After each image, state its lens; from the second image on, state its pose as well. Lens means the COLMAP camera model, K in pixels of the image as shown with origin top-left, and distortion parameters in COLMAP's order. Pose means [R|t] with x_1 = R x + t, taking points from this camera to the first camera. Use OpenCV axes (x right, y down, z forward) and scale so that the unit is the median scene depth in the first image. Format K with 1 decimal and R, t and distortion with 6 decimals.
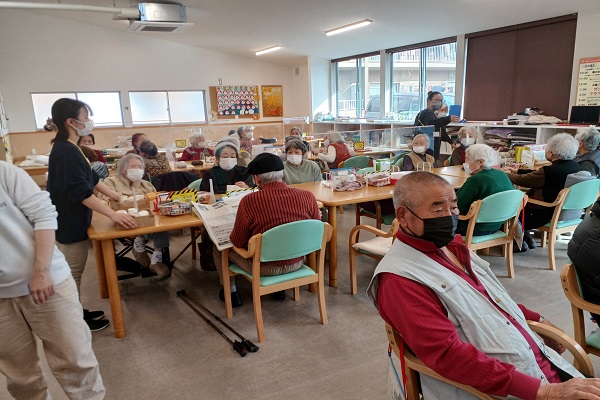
lens RADIAL K [[456.3, 0, 302.1], [0, 456.3, 201.1], [0, 0, 1]] dist [0.027860, -0.001000]
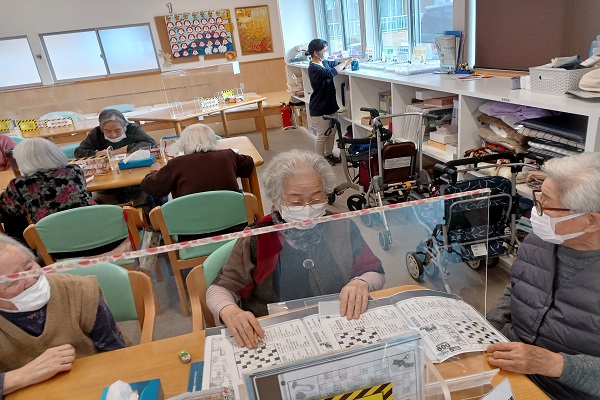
lens RADIAL K [[456.3, 0, 302.3], [0, 456.3, 202.1], [0, 0, 1]] dist [0.027860, -0.001000]
pose [[0.956770, 0.031037, -0.289186, 0.219330], [0.020398, 0.984681, 0.173166, -0.084368], [0.290131, -0.171579, 0.941480, 0.337090]]
